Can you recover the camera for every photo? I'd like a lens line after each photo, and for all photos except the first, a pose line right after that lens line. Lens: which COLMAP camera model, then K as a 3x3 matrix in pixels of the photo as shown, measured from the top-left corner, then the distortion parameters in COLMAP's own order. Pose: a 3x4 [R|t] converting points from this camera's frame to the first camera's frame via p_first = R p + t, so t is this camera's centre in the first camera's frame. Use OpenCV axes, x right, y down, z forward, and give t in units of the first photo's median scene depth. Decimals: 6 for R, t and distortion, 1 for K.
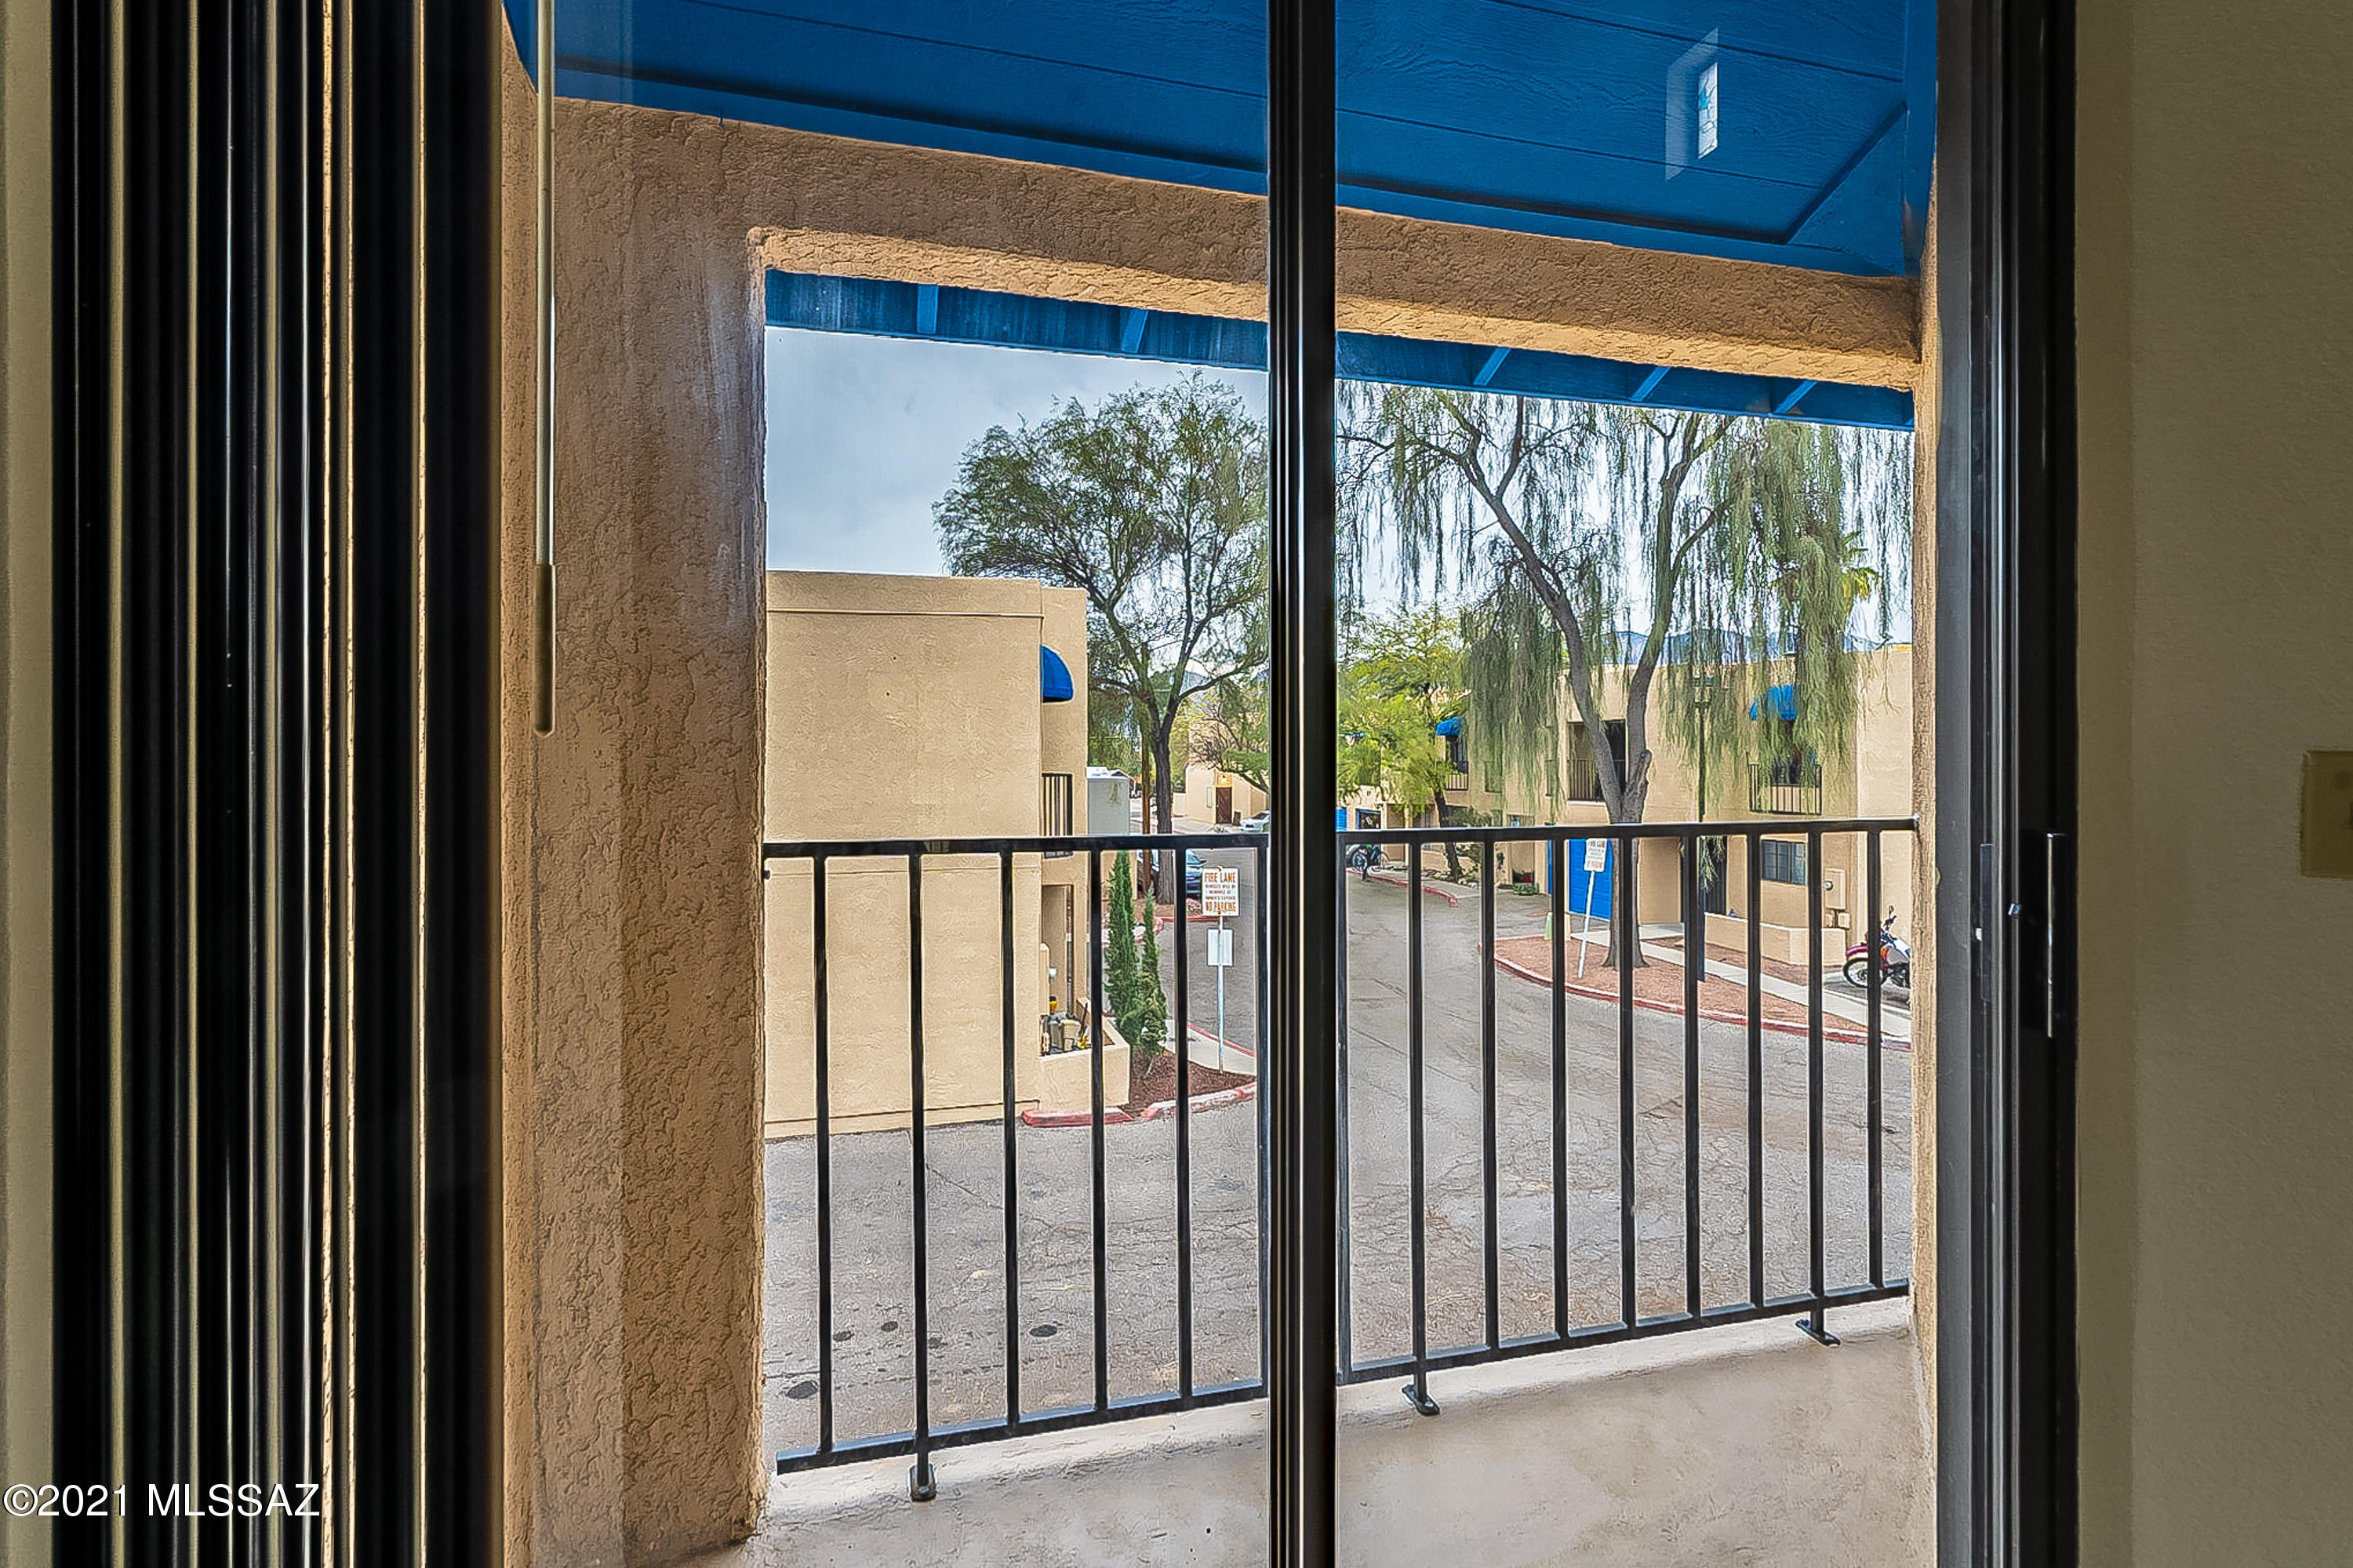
lens RADIAL K [[1084.7, 0, 1174.1], [0, 1084.7, 770.5], [0, 0, 1]] dist [-0.011426, -0.000305]
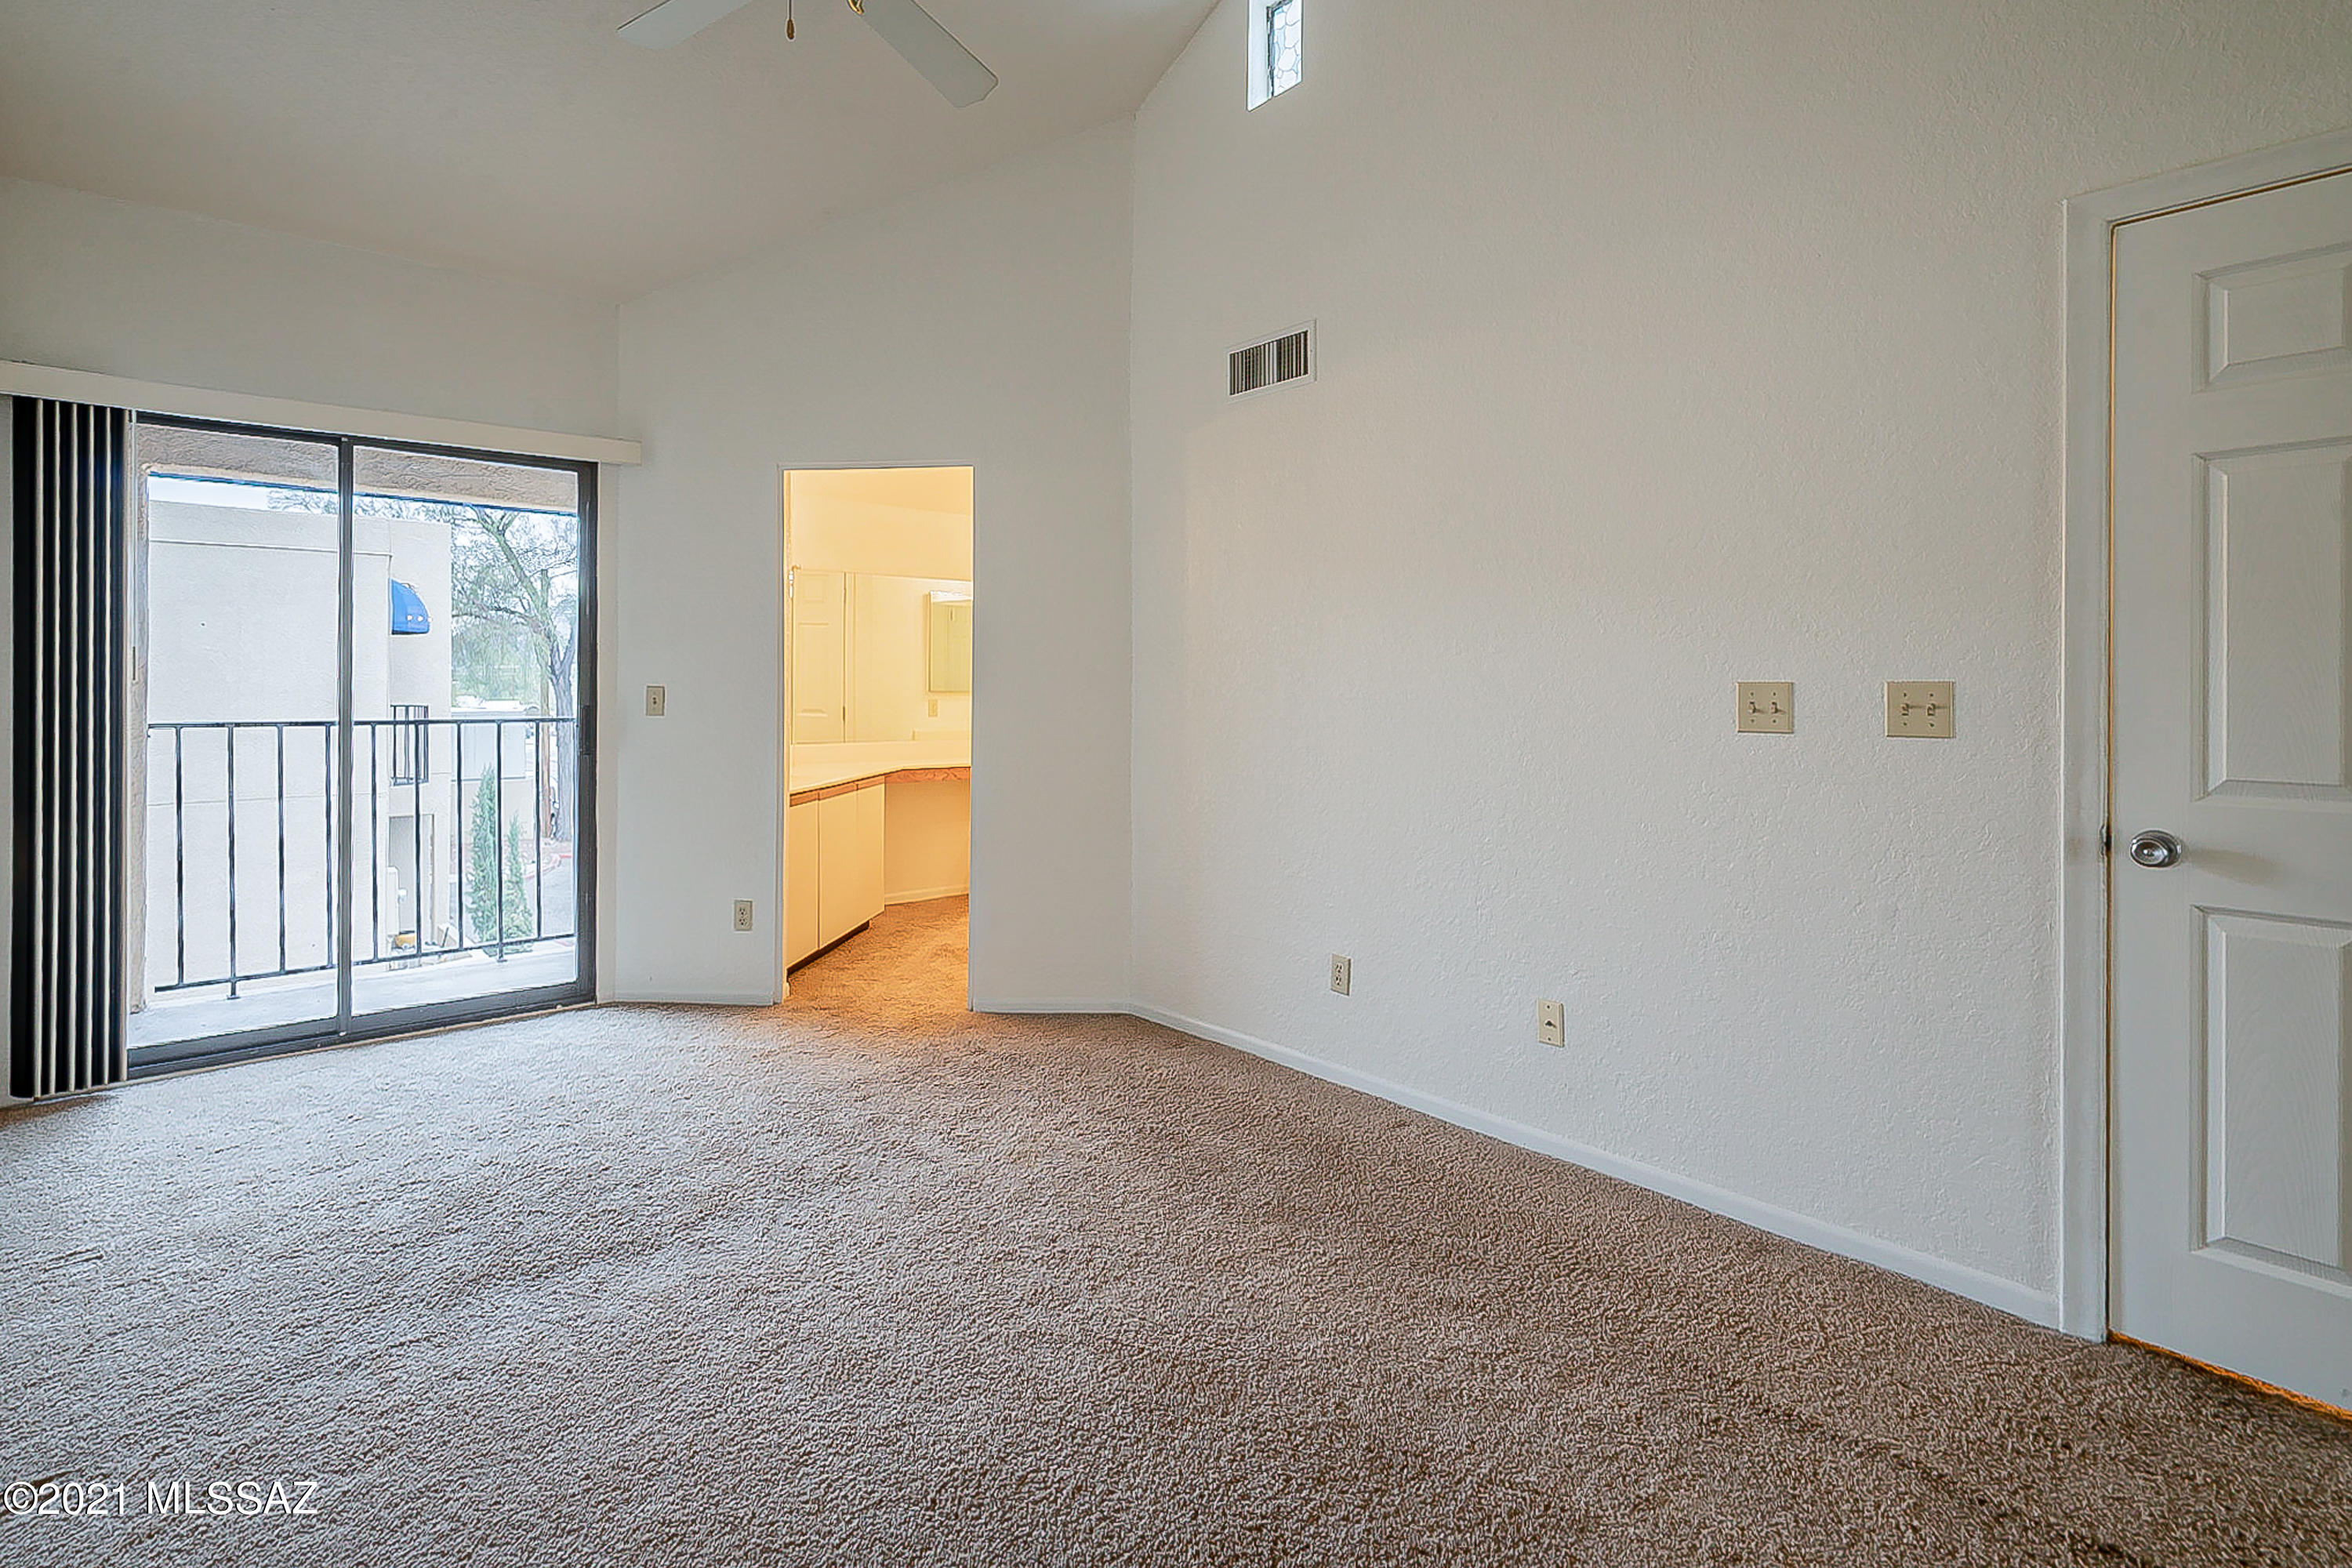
lens RADIAL K [[1084.2, 0, 1173.1], [0, 1084.2, 697.4], [0, 0, 1]] dist [-0.011426, -0.000305]
pose [[0.886722, 0.001874, 0.462298, 0.059602], [0.001270, 0.999978, -0.006488, 0.003552], [-0.462300, 0.006340, 0.886701, -0.241292]]
